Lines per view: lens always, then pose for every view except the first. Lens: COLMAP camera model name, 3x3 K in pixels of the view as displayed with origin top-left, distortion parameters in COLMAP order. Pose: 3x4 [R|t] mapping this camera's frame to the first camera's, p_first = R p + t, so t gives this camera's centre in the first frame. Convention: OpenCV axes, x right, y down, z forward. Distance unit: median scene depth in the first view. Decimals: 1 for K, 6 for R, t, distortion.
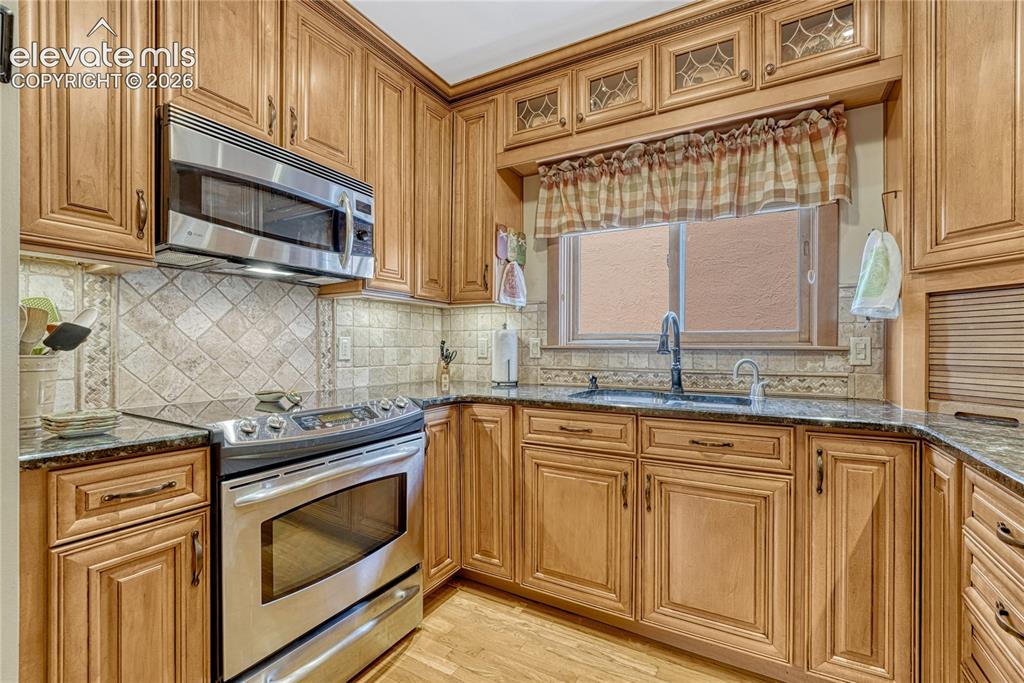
lens RADIAL K [[447.3, 0, 506.9], [0, 447.3, 350.6], [0, 0, 1]] dist [-0.009805, -0.000476]
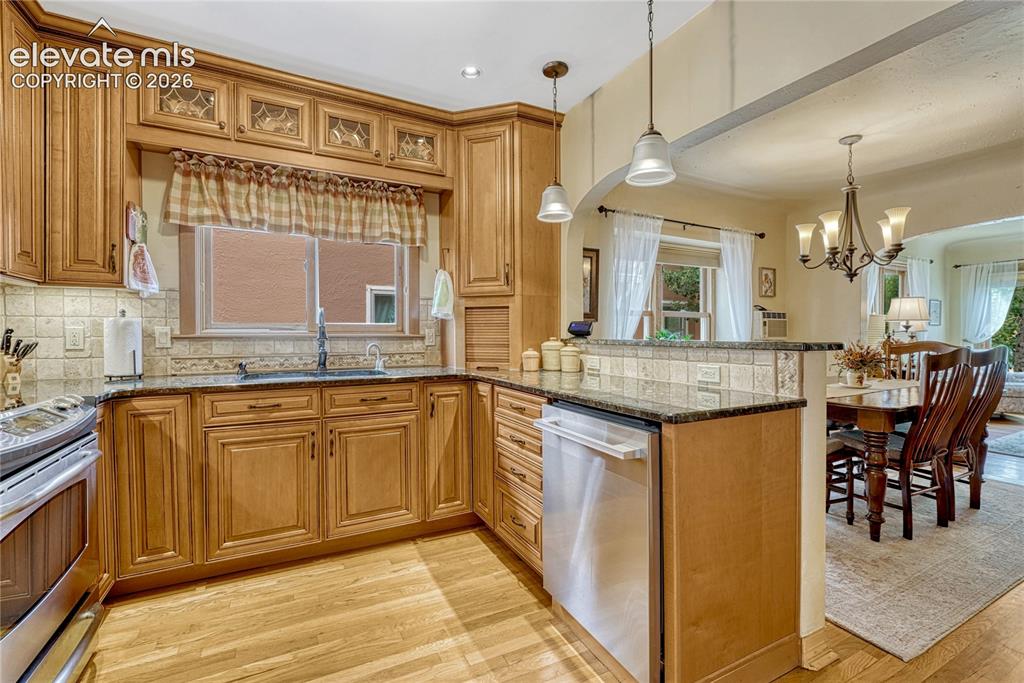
lens RADIAL K [[455.8, 0, 511.4], [0, 455.8, 335.0], [0, 0, 1]] dist [0.000281, 0.000908]
pose [[0.542695, -0.006528, 0.839905, -0.464777], [0.009393, 0.999954, 0.001703, -0.007127], [-0.839877, 0.006965, 0.542731, -0.189271]]
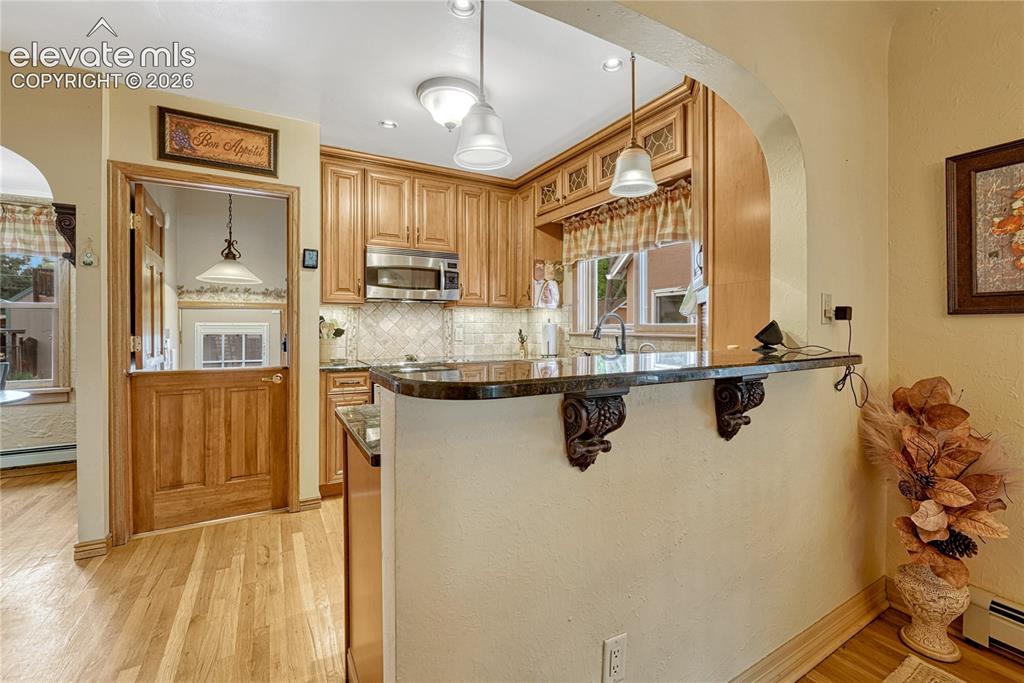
lens RADIAL K [[429.0, 0, 501.3], [0, 429.0, 327.3], [0, 0, 1]] dist [-0.013542, 0.000690]
pose [[0.852284, -0.005283, -0.523053, 0.872087], [0.002548, 0.999979, -0.005949, -0.028255], [0.523073, 0.003738, 0.852280, -0.532357]]
